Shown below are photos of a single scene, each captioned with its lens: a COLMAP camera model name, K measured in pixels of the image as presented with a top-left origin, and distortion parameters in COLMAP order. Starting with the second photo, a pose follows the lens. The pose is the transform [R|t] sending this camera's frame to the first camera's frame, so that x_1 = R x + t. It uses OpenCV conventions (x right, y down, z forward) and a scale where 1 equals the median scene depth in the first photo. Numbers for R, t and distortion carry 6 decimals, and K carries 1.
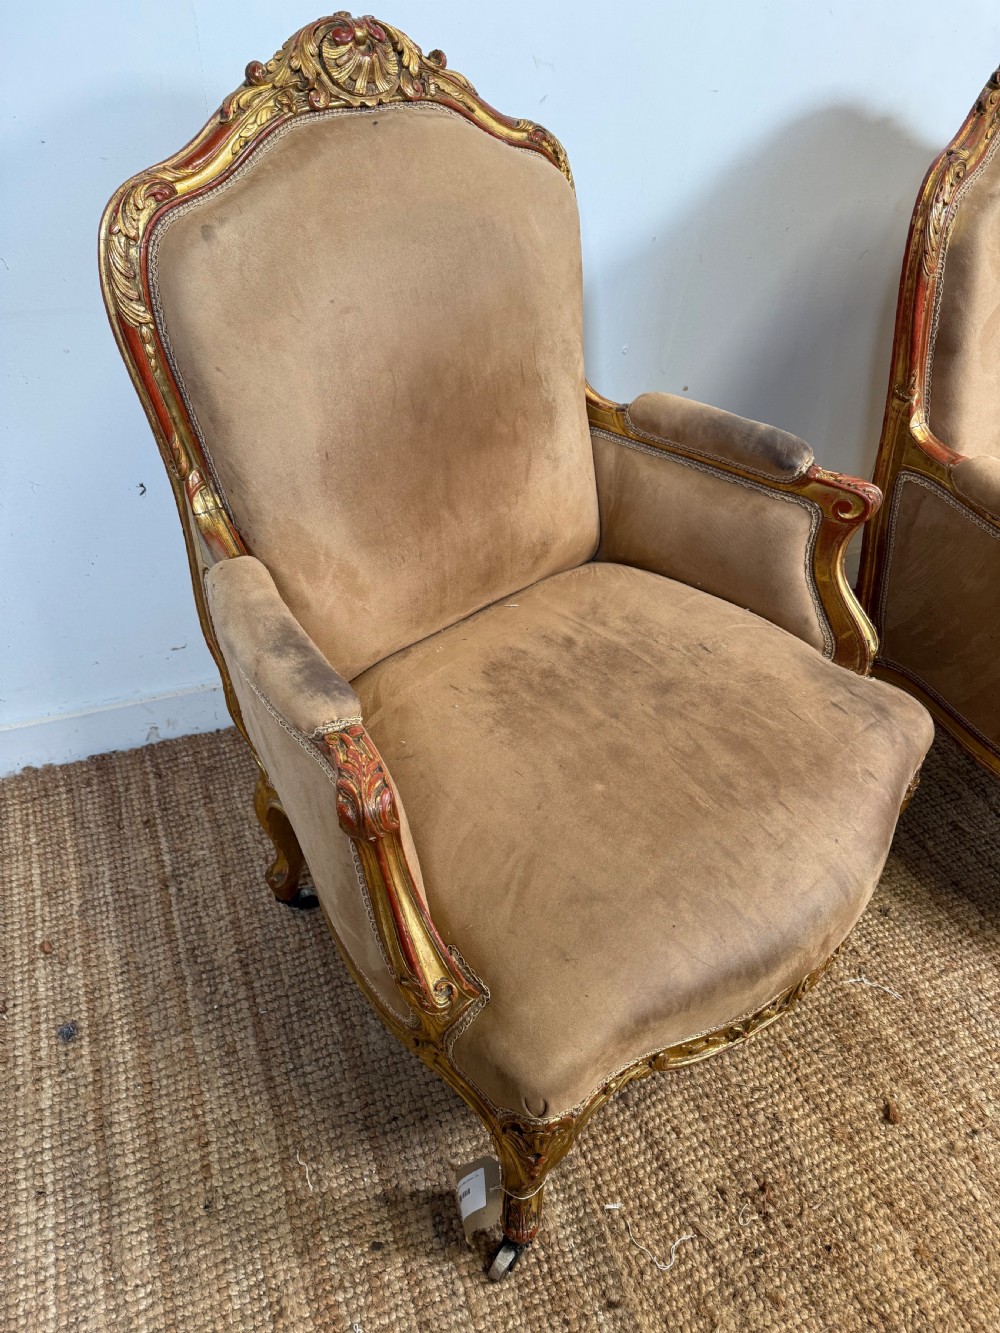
lens RADIAL K [[944.1, 0, 501.9], [0, 944.1, 679.0], [0, 0, 1]] dist [0.021329, -0.022694]
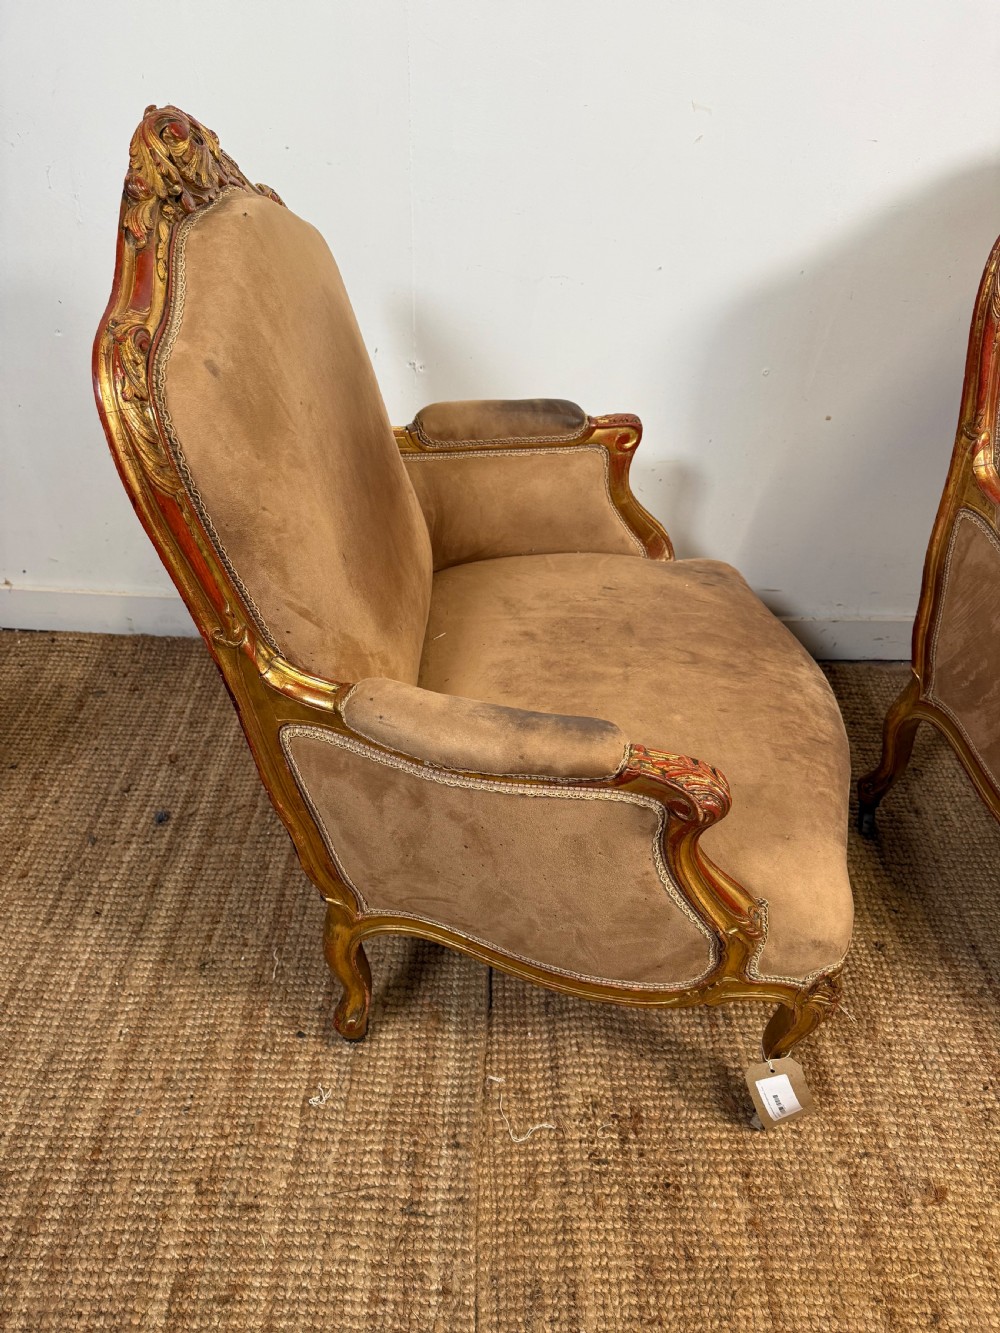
lens RADIAL K [[941.5, 0, 503.2], [0, 941.5, 674.8], [0, 0, 1]] dist [0.012309, -0.018980]
pose [[0.924181, 0.223750, -0.309558, 0.360571], [-0.238403, 0.971117, -0.009821, 0.092970], [0.298420, 0.082876, 0.950830, -0.109155]]
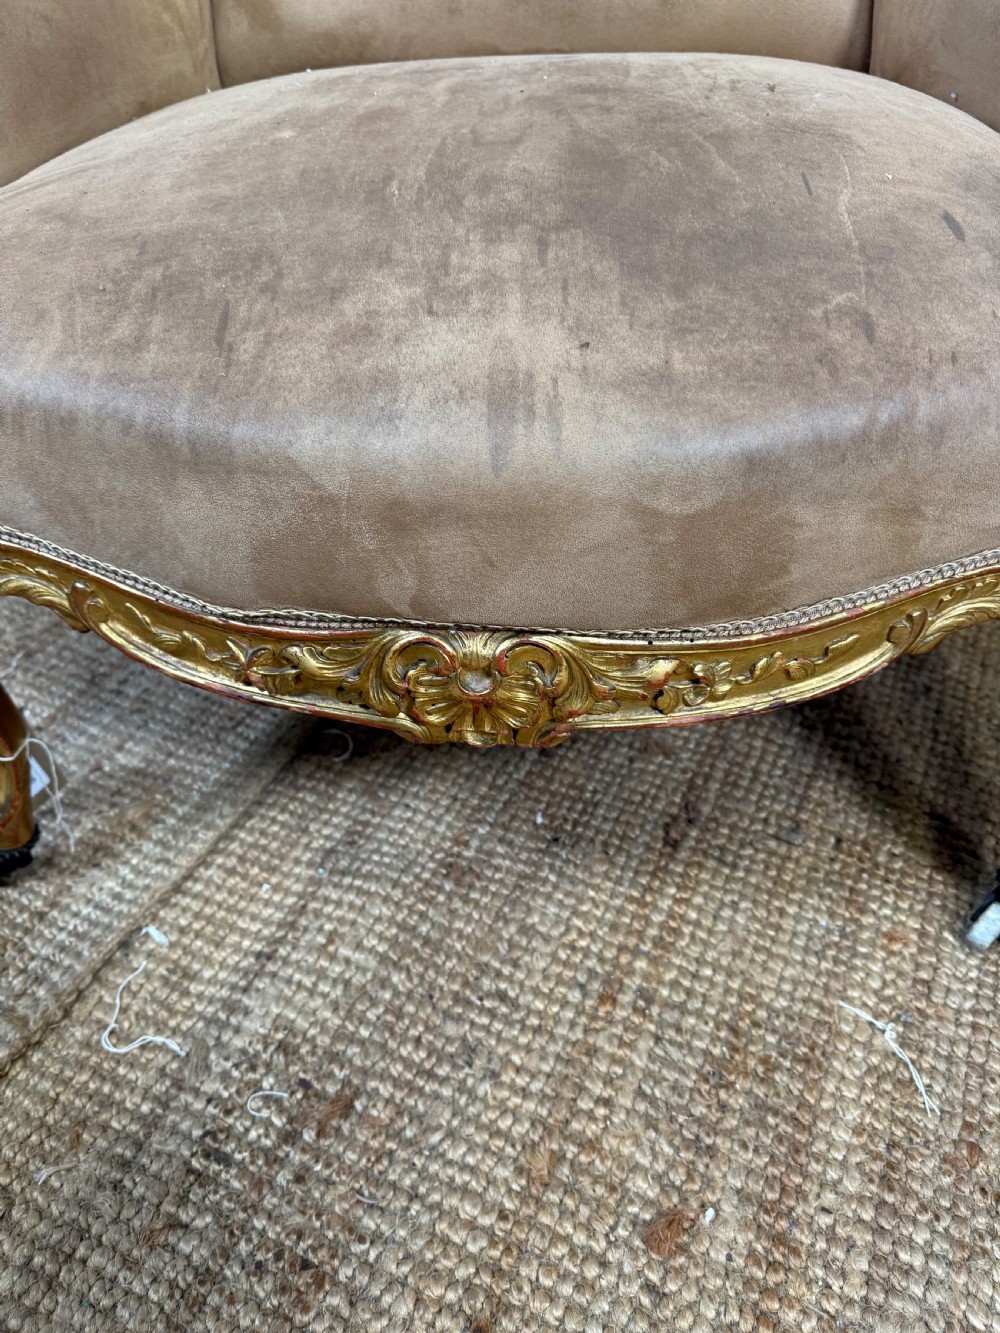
lens RADIAL K [[956.8, 0, 506.4], [0, 956.8, 668.2], [0, 0, 1]] dist [-0.007359, -0.008335]
pose [[0.672696, 0.430907, -0.601498, 0.549235], [-0.439213, 0.886757, 0.144061, 0.217065], [0.595459, 0.167276, 0.785778, 0.616983]]
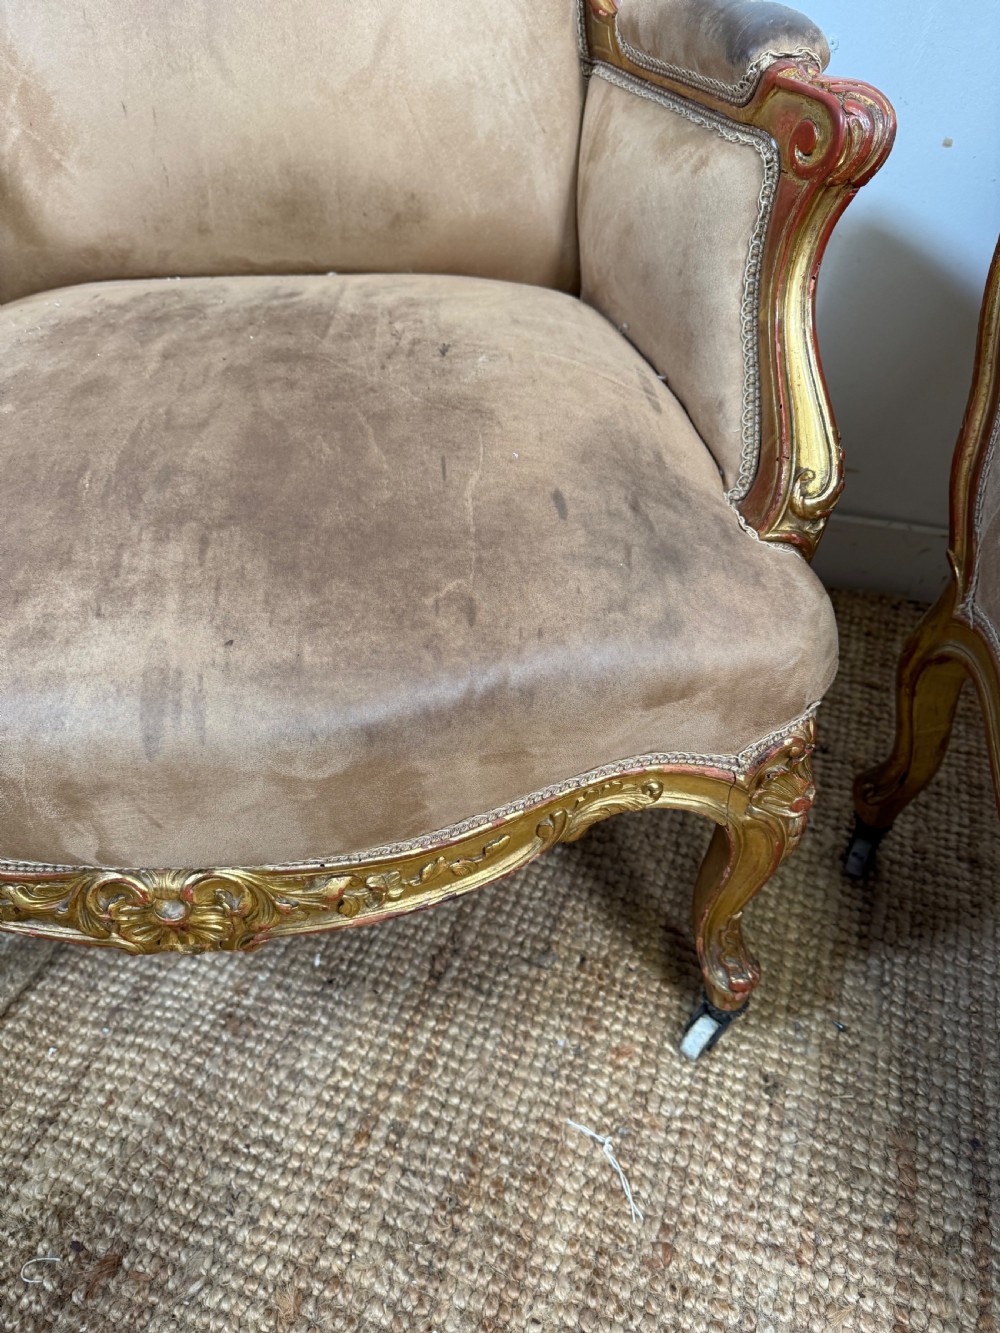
lens RADIAL K [[954.1, 0, 511.2], [0, 954.1, 668.7], [0, 0, 1]] dist [-0.001609, -0.010344]
pose [[0.749255, 0.376845, -0.544614, 0.631780], [-0.403612, 0.911798, 0.075646, 0.080489], [0.525085, 0.163135, 0.835268, 0.606639]]
